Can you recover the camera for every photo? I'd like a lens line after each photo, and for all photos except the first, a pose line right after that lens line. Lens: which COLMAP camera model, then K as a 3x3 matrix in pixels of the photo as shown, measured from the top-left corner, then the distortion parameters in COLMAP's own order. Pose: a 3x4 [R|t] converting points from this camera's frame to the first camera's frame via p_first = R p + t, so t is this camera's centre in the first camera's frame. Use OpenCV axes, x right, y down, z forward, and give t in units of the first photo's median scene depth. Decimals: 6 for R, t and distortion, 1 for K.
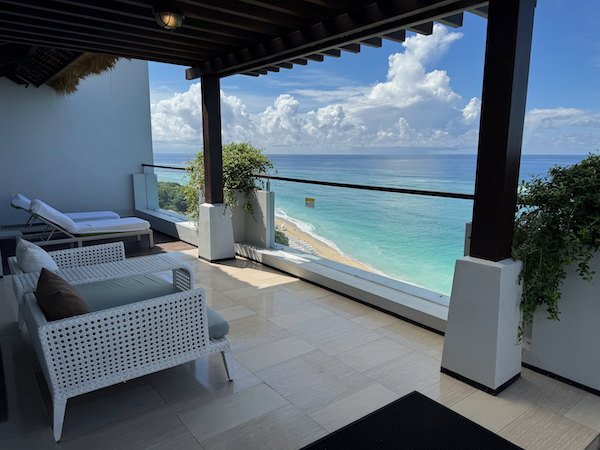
lens RADIAL K [[428.4, 0, 303.8], [0, 428.4, 219.9], [0, 0, 1]] dist [0.058896, -0.031887]
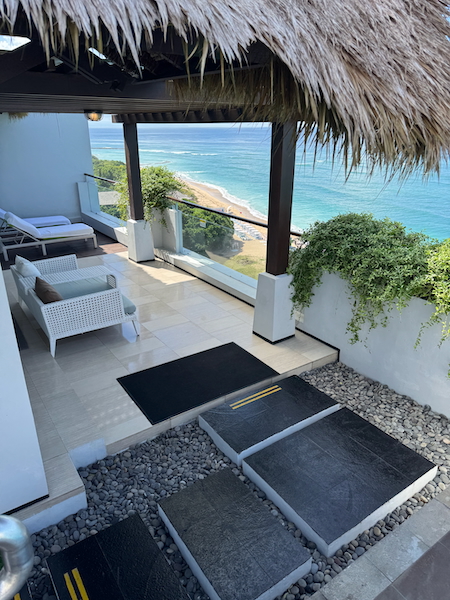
lens RADIAL K [[428.4, 0, 226.4], [0, 428.4, 305.5], [0, 0, 1]] dist [0.058896, -0.031887]
pose [[0.998189, 0.014308, -0.058425, 0.159928], [-0.000244, 0.972250, 0.233945, -0.095704], [0.060151, -0.233508, 0.970493, -0.376038]]
